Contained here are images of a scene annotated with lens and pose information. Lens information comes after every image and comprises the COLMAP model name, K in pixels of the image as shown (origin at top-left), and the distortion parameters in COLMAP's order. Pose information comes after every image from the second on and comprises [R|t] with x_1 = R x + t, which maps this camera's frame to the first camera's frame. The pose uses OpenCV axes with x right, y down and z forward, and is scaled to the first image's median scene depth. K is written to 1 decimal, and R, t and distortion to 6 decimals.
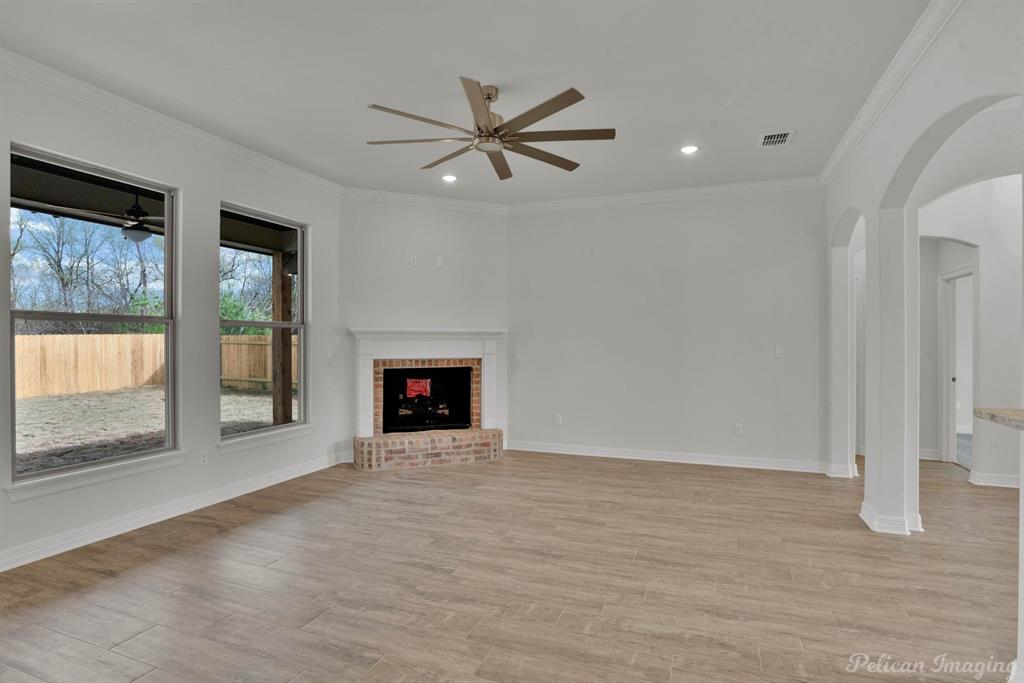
lens RADIAL K [[526.2, 0, 503.8], [0, 526.2, 340.8], [0, 0, 1]] dist [-0.050404, 0.019382]
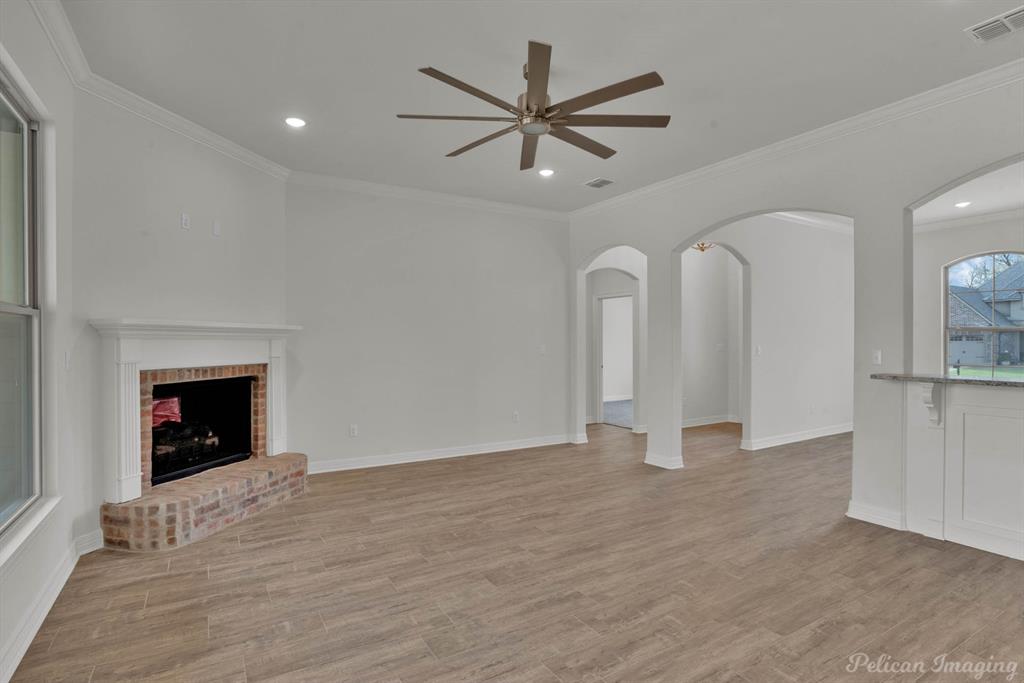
lens RADIAL K [[526.2, 0, 514.6], [0, 526.2, 341.8], [0, 0, 1]] dist [-0.050404, 0.019382]
pose [[0.598966, -0.001021, 0.800773, -0.706336], [-0.000411, 0.999999, 0.001583, 0.000922], [-0.800774, -0.001277, 0.598965, 0.430792]]
